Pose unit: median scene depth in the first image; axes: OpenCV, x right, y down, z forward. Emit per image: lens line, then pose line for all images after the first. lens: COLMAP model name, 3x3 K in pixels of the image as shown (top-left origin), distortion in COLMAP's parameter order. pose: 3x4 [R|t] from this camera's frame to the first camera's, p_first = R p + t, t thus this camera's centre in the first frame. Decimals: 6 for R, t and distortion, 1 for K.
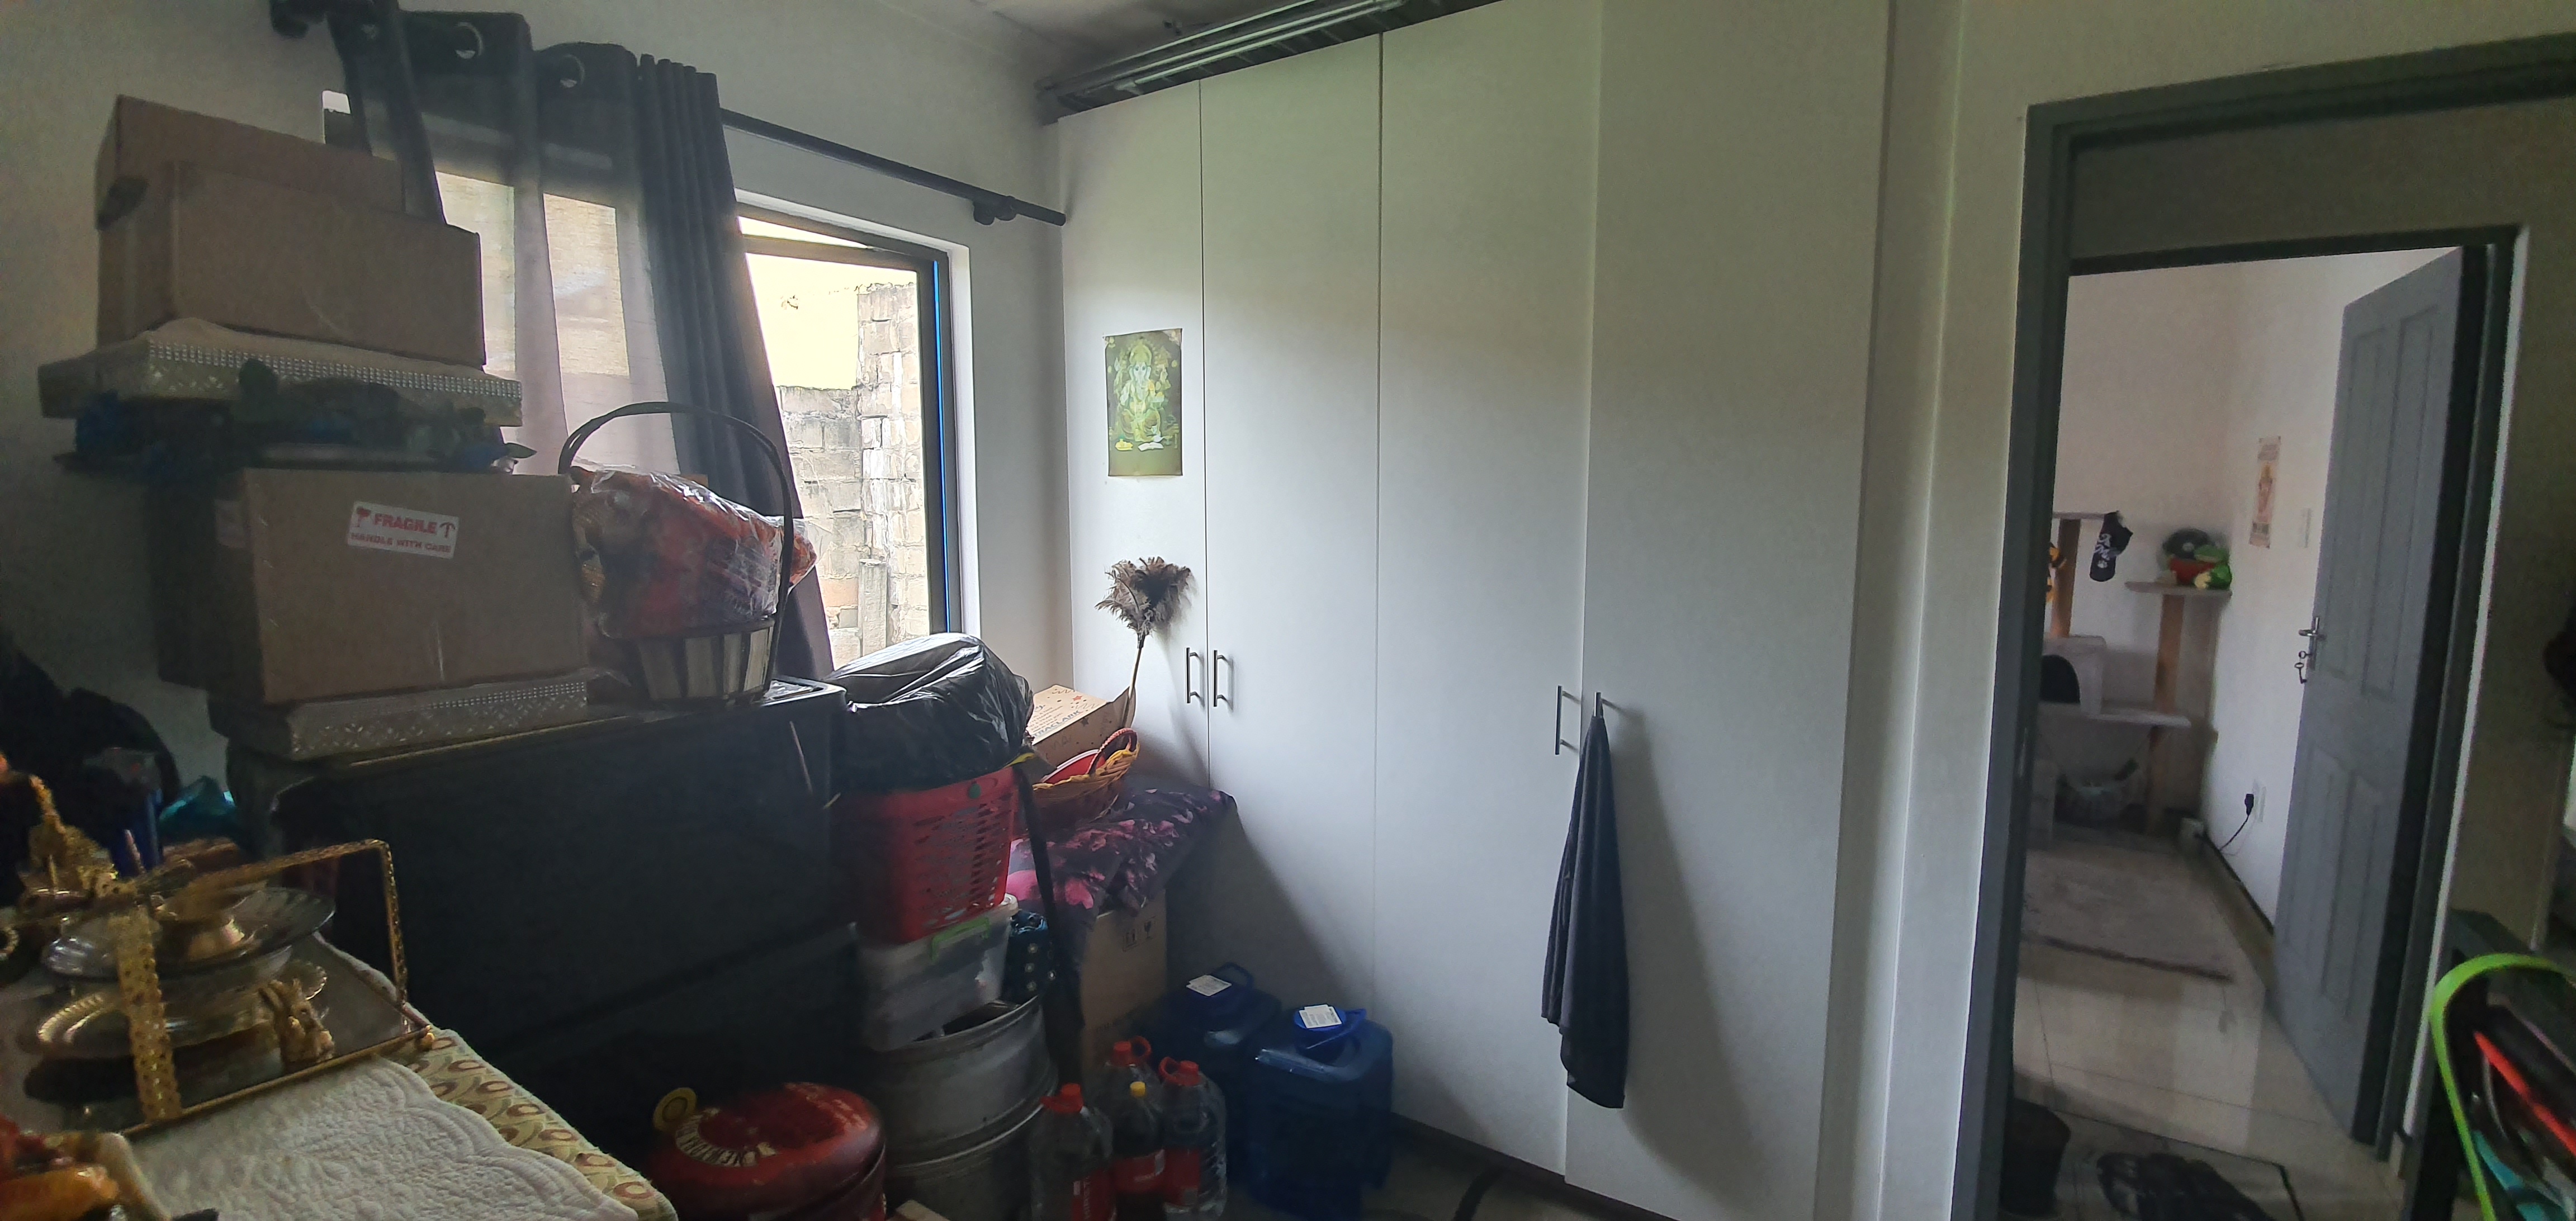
lens RADIAL K [[1047.8, 0, 1300.2], [0, 1047.8, 608.7], [0, 0, 1]] dist [-0.001478, -0.000183]
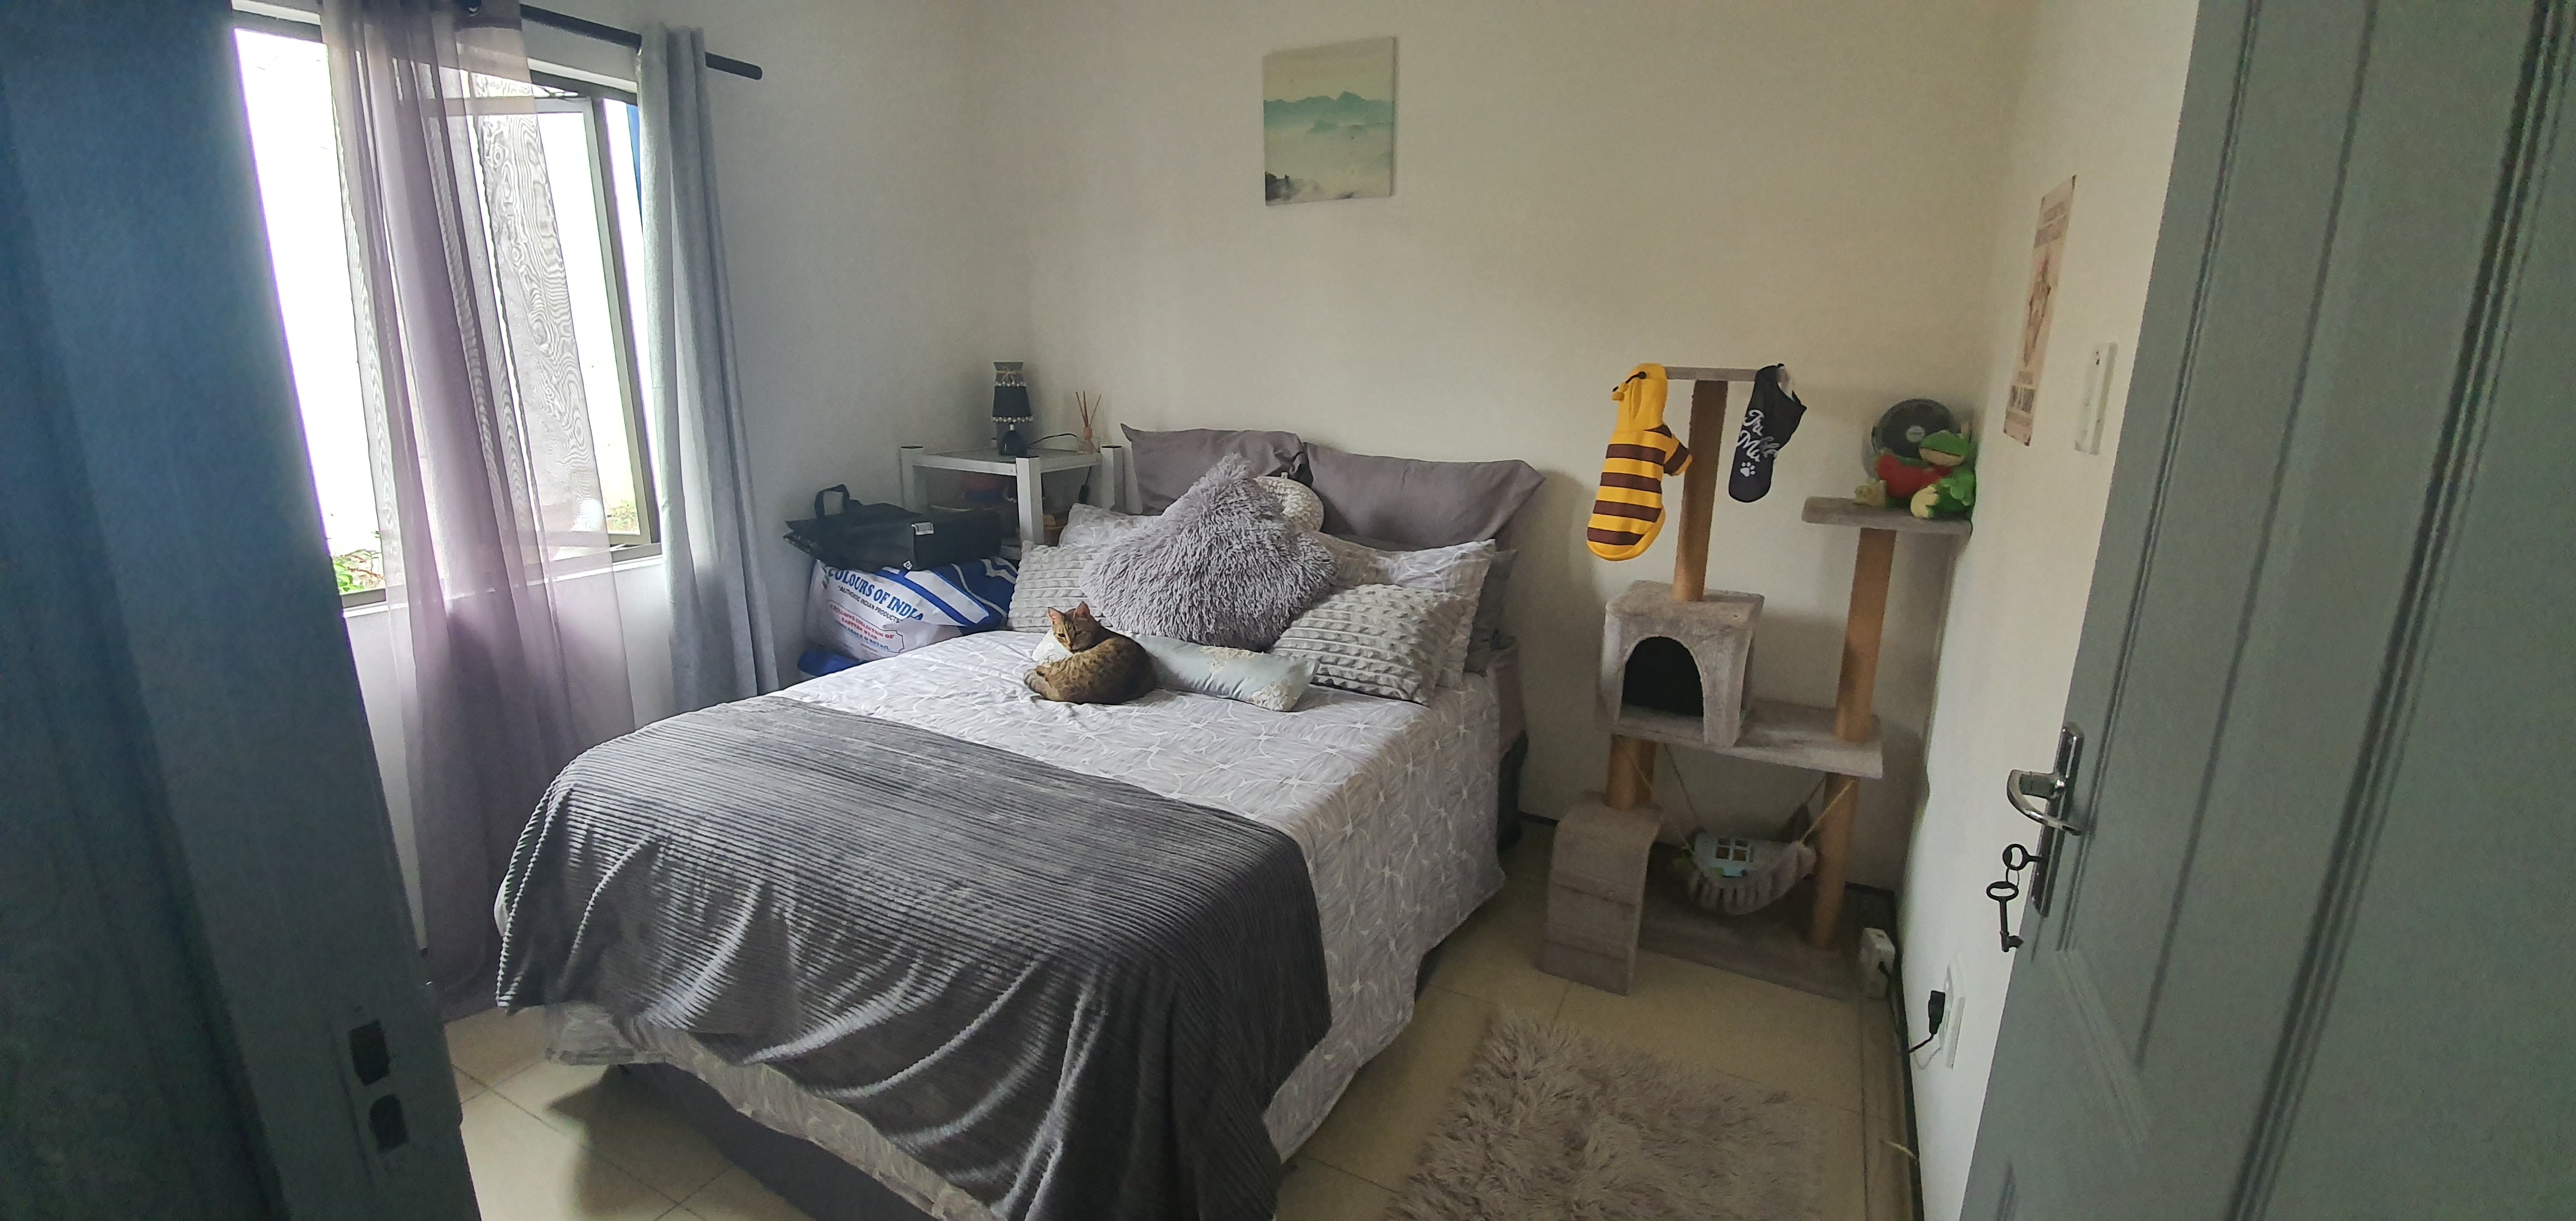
lens RADIAL K [[1047.8, 0, 1272.5], [0, 1047.8, 607.1], [0, 0, 1]] dist [-0.001478, -0.000183]
pose [[0.997309, -0.012062, 0.072317, 0.496615], [0.002761, 0.991854, 0.127353, -0.041168], [-0.073264, -0.126811, 0.989218, 0.499746]]
